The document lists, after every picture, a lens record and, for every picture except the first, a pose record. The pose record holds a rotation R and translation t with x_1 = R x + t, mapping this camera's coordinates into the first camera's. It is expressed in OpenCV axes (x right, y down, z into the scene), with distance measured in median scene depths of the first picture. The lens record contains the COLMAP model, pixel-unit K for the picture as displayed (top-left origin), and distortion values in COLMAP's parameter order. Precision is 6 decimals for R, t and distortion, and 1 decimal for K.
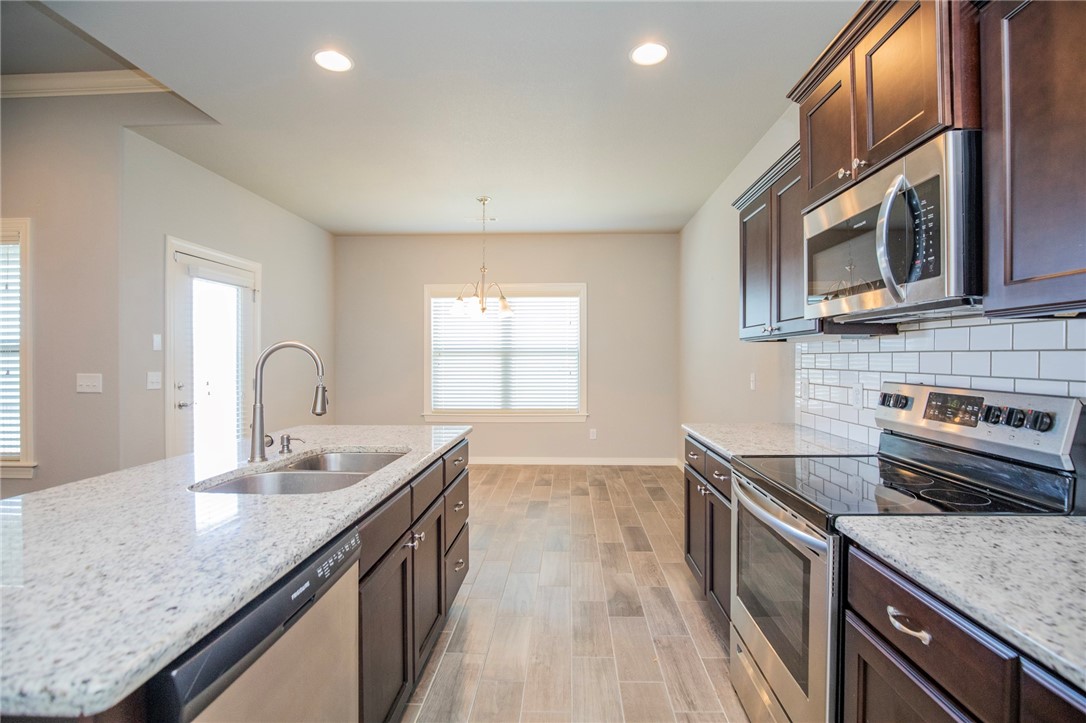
lens RADIAL K [[500.7, 0, 537.2], [0, 500.7, 356.2], [0, 0, 1]] dist [-0.026552, 0.001801]
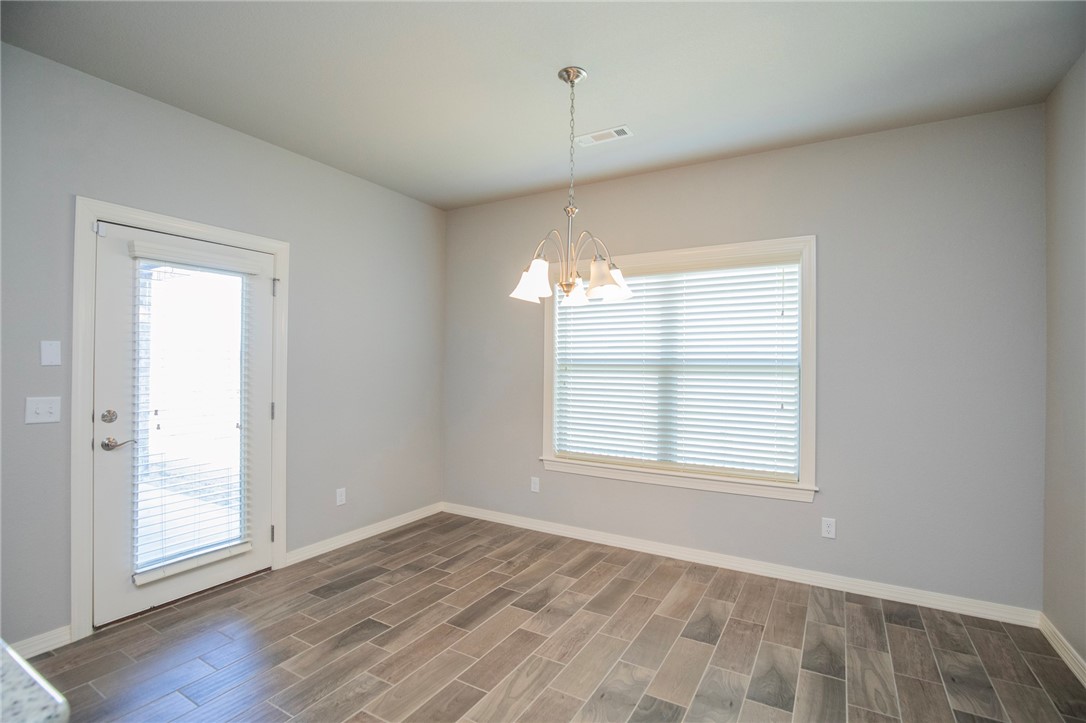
lens RADIAL K [[500.7, 0, 541.6], [0, 500.7, 363.2], [0, 0, 1]] dist [-0.026552, 0.001801]
pose [[0.891330, 0.005749, -0.453319, 0.080443], [-0.007077, 0.999974, -0.001234, -0.010888], [0.453300, 0.004308, 0.891347, 0.420245]]
